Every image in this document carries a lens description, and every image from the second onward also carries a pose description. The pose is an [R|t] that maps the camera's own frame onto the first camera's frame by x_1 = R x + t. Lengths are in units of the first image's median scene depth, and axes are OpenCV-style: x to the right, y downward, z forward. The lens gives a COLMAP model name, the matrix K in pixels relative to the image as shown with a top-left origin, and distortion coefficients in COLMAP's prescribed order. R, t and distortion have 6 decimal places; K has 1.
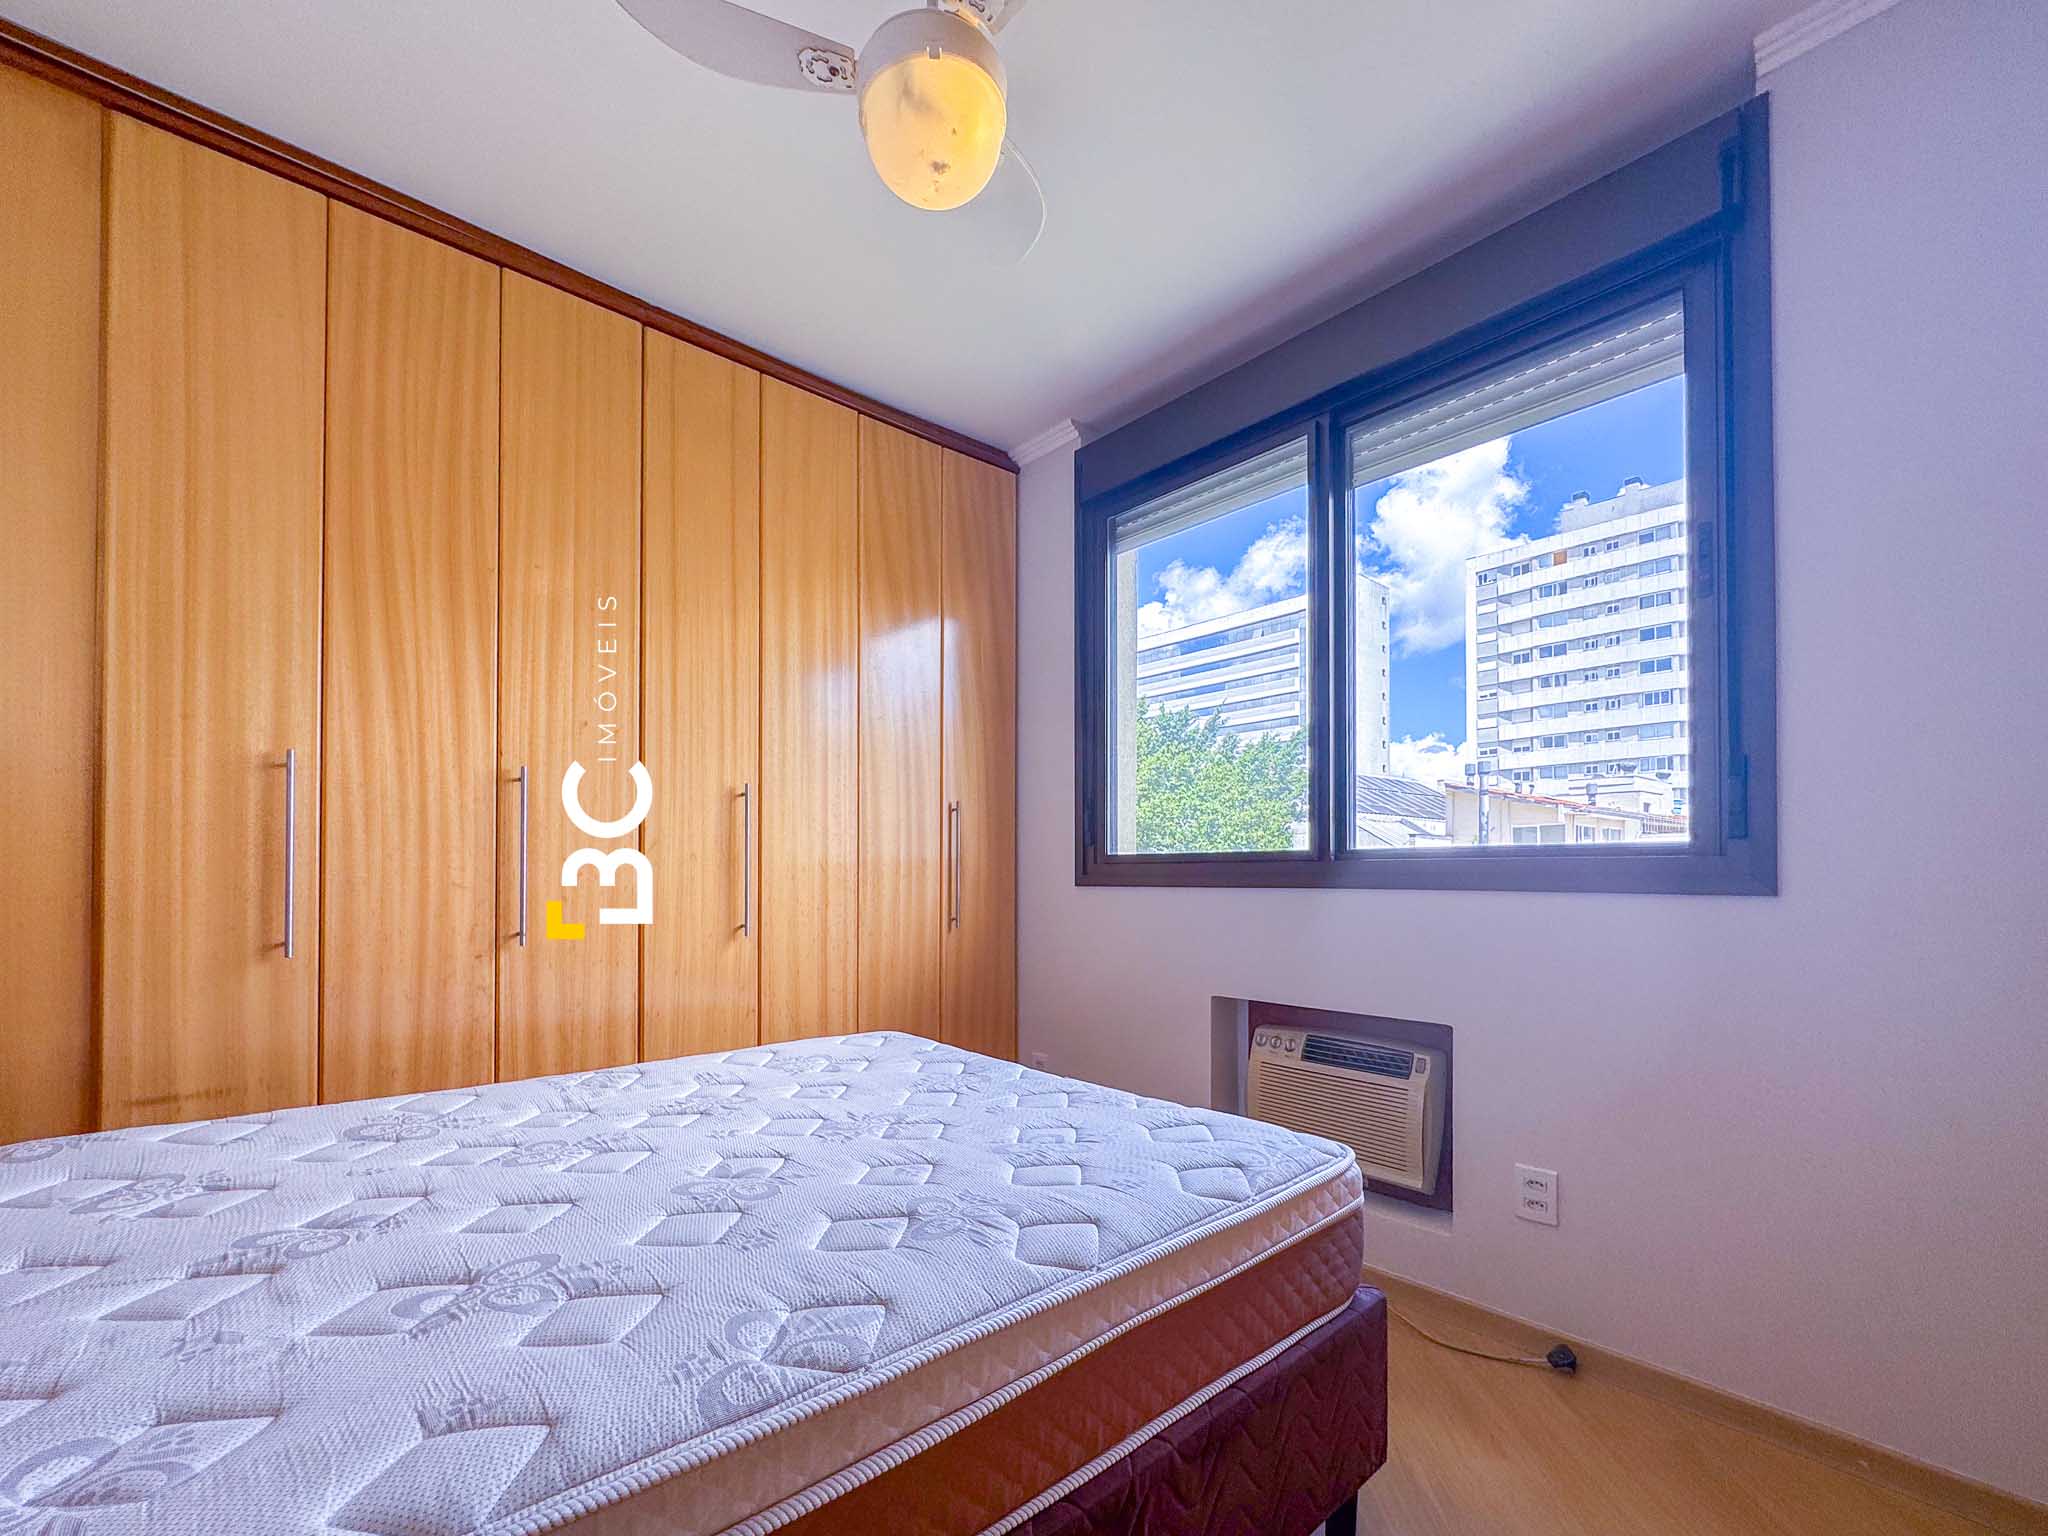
lens RADIAL K [[838.7, 0, 1012.7], [0, 838.7, 881.6], [0, 0, 1]] dist [-0.001524, 0.000798]
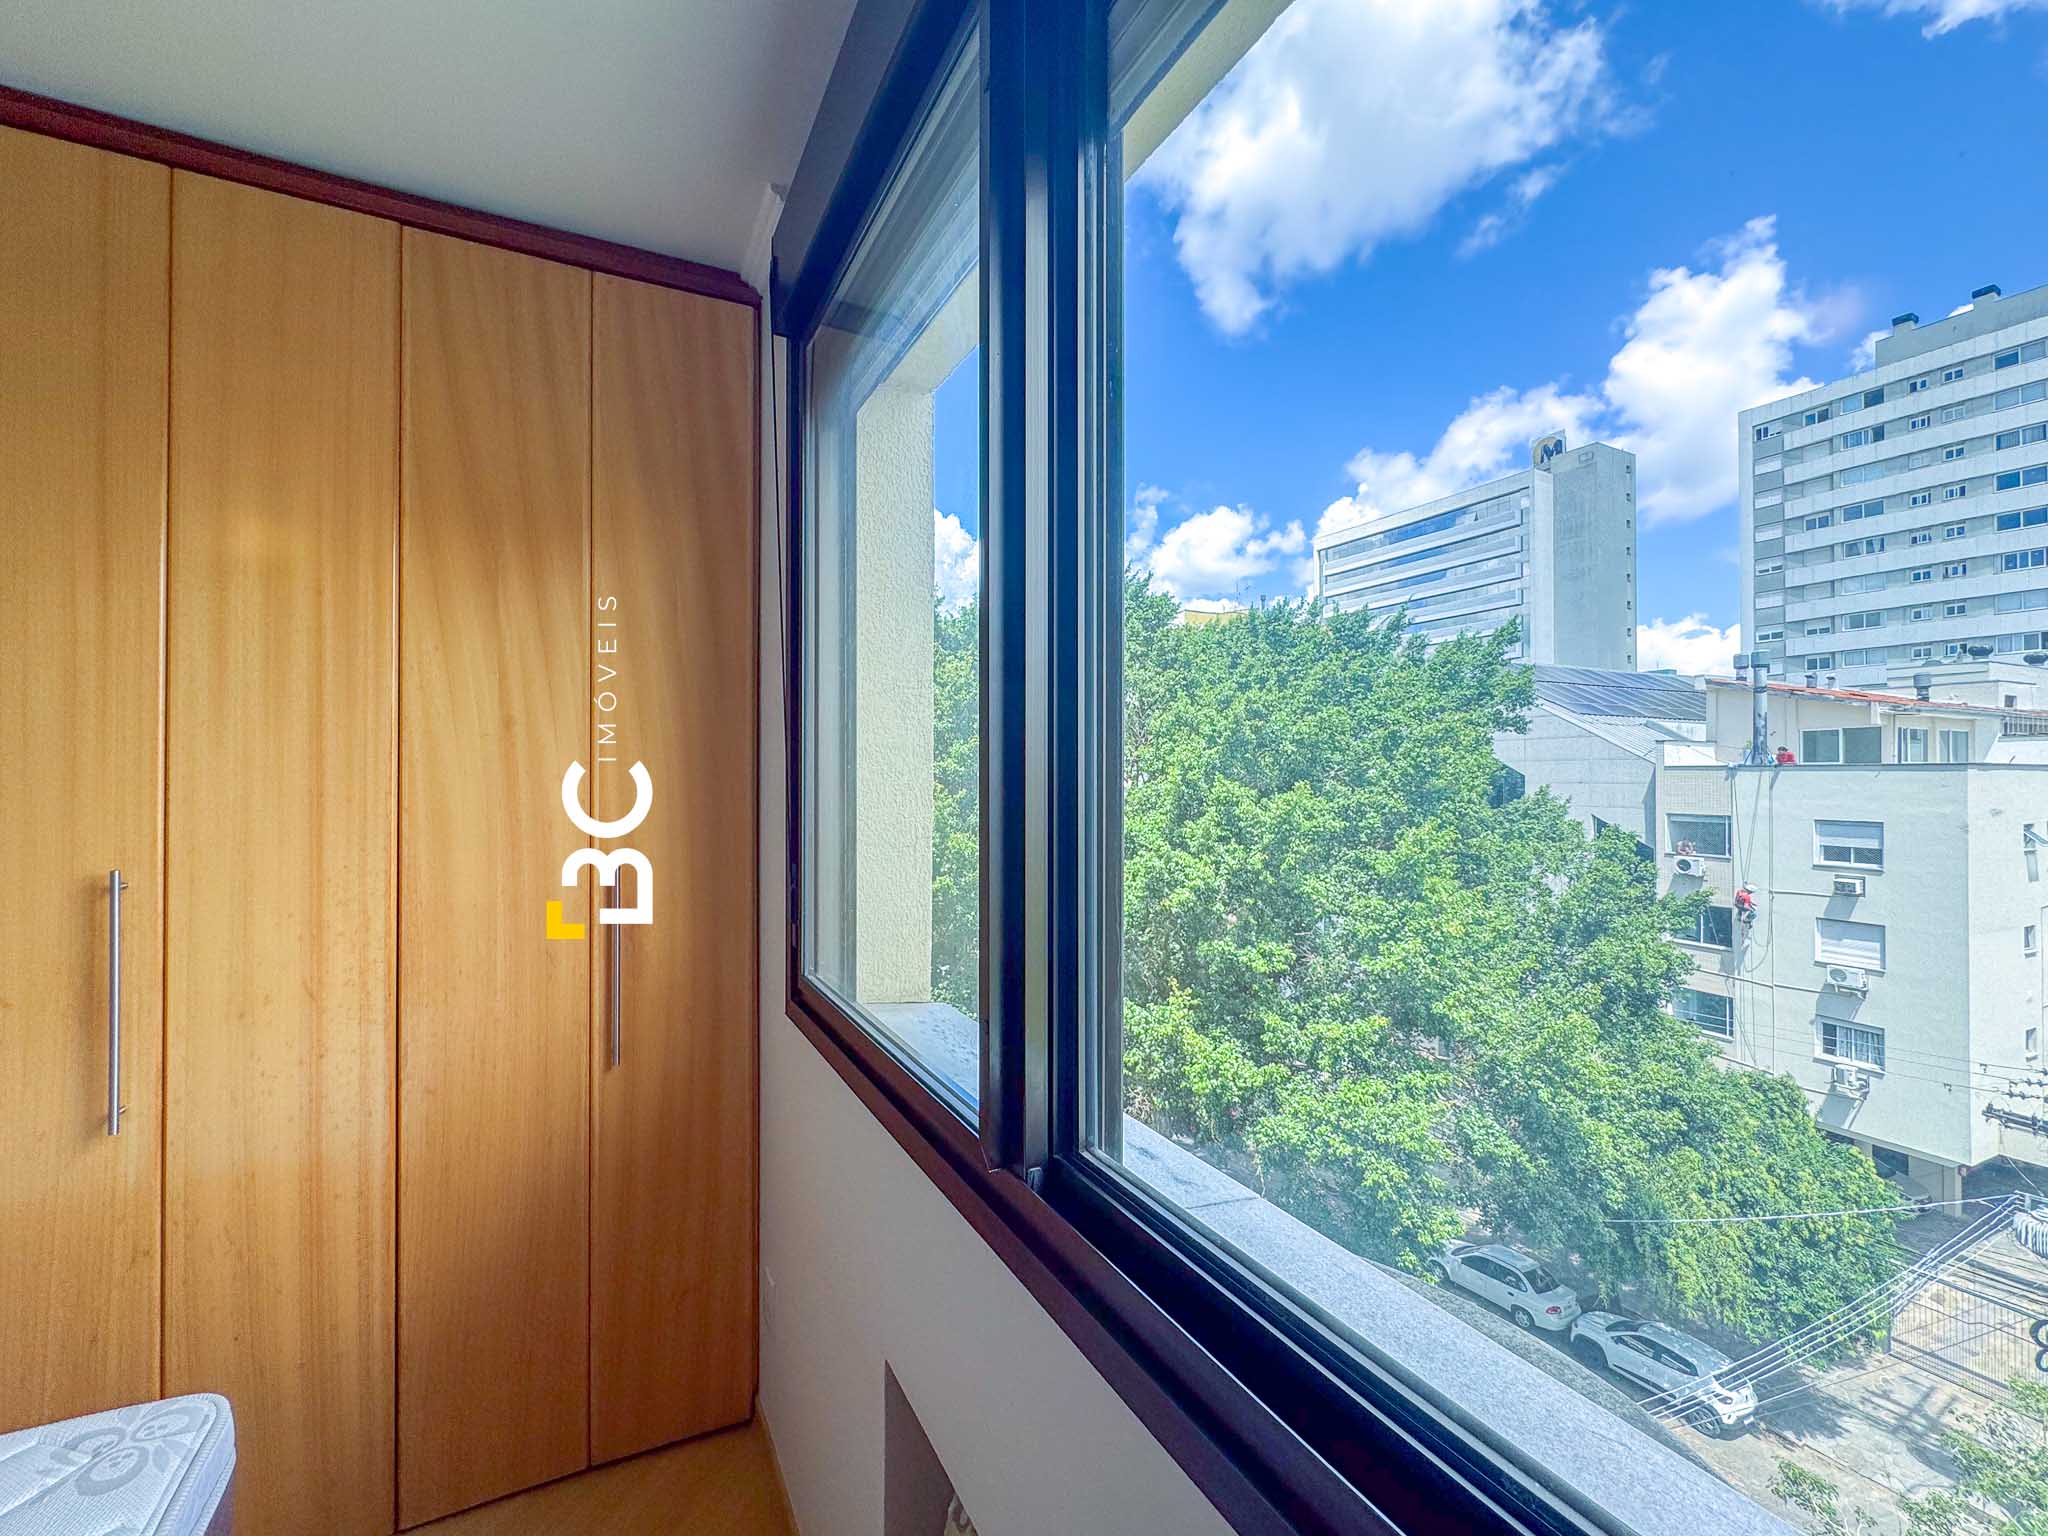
lens RADIAL K [[838.7, 0, 985.0], [0, 838.7, 782.1], [0, 0, 1]] dist [-0.001524, 0.000798]
pose [[0.971942, -0.000015, -0.235220, 0.542127], [-0.002183, 0.999956, -0.009087, -0.232204], [0.235210, 0.009345, 0.971900, 0.773258]]
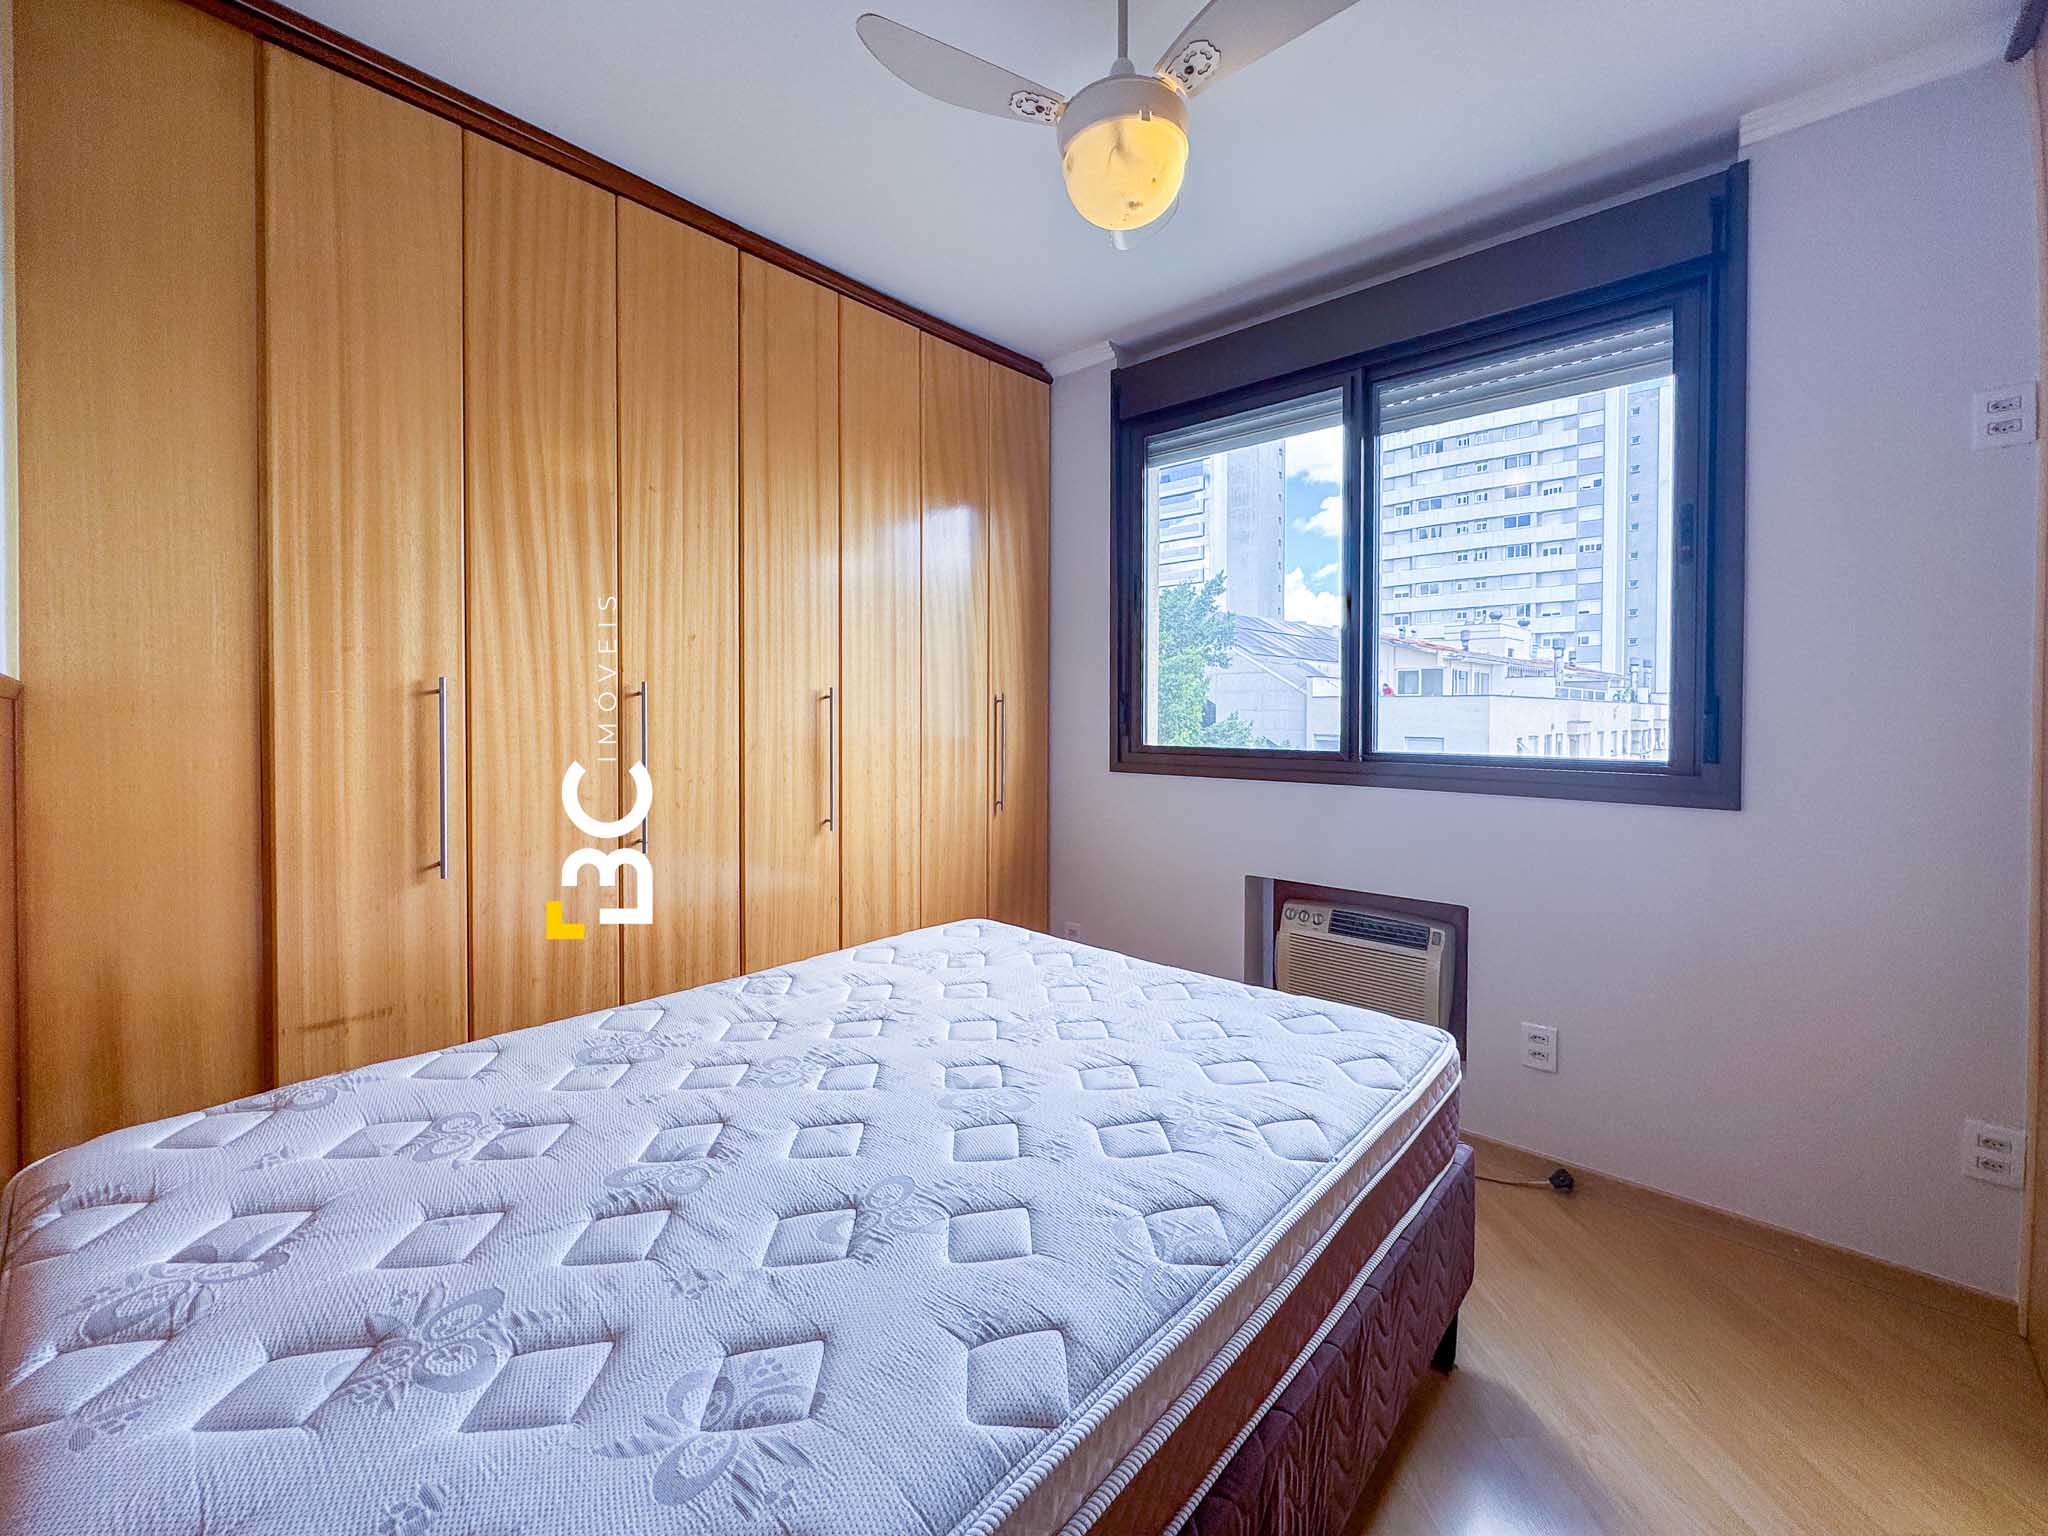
lens RADIAL K [[822.0, 0, 1025.9], [0, 822.0, 738.3], [0, 0, 1]] dist [-0.000156, -0.000026]
pose [[0.993129, -0.001527, 0.117012, -0.259143], [-0.001396, 0.999689, 0.024894, -0.104923], [-0.117014, -0.024886, 0.992818, -0.084204]]
